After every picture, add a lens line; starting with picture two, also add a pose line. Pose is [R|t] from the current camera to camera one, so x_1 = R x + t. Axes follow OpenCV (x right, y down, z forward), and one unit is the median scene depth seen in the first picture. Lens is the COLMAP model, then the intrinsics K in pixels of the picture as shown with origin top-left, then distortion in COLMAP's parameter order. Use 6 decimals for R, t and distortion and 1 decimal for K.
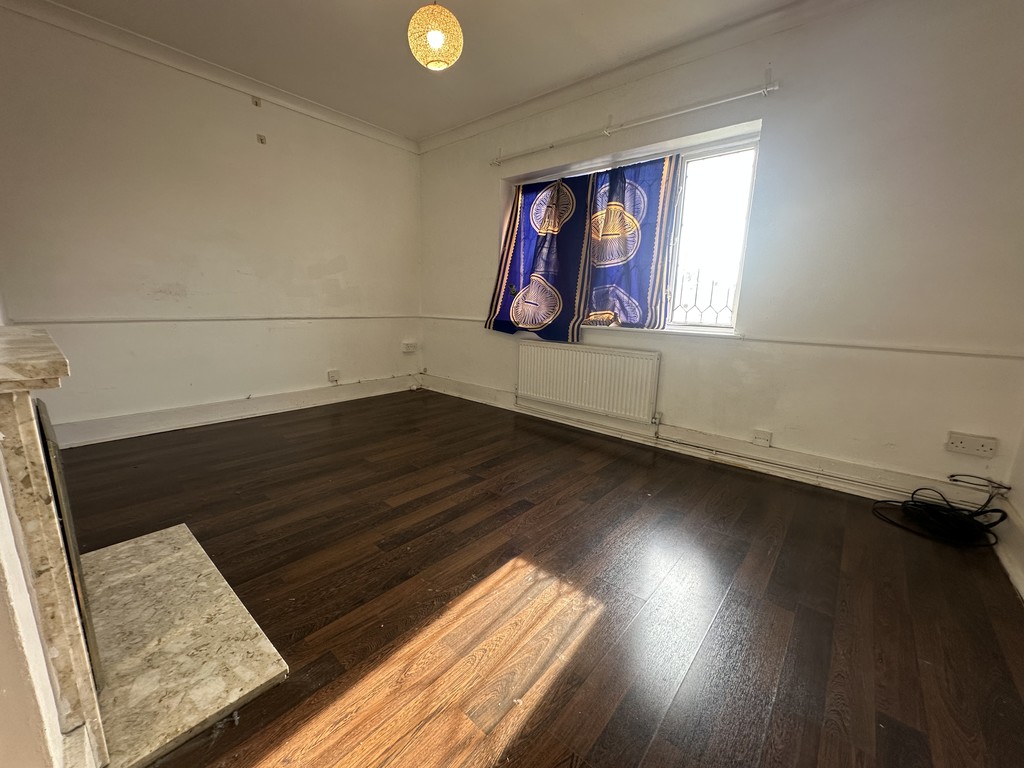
lens RADIAL K [[409.6, 0, 512.0], [0, 409.6, 384.0], [0, 0, 1]] dist [-0.002015, -0.000122]
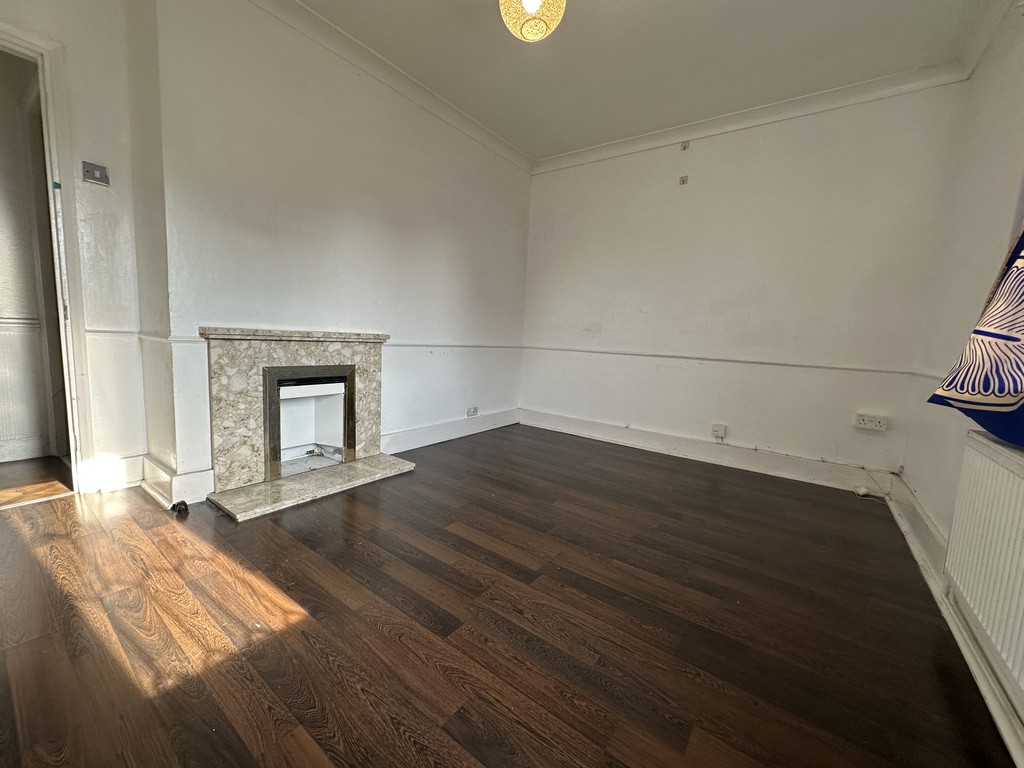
lens RADIAL K [[409.6, 0, 512.0], [0, 409.6, 384.0], [0, 0, 1]] dist [-0.002015, -0.000122]
pose [[0.071049, 0.093875, -0.993046, 0.576841], [-0.242215, 0.967387, 0.074120, -0.122317], [0.967618, 0.235265, 0.091470, 0.880519]]
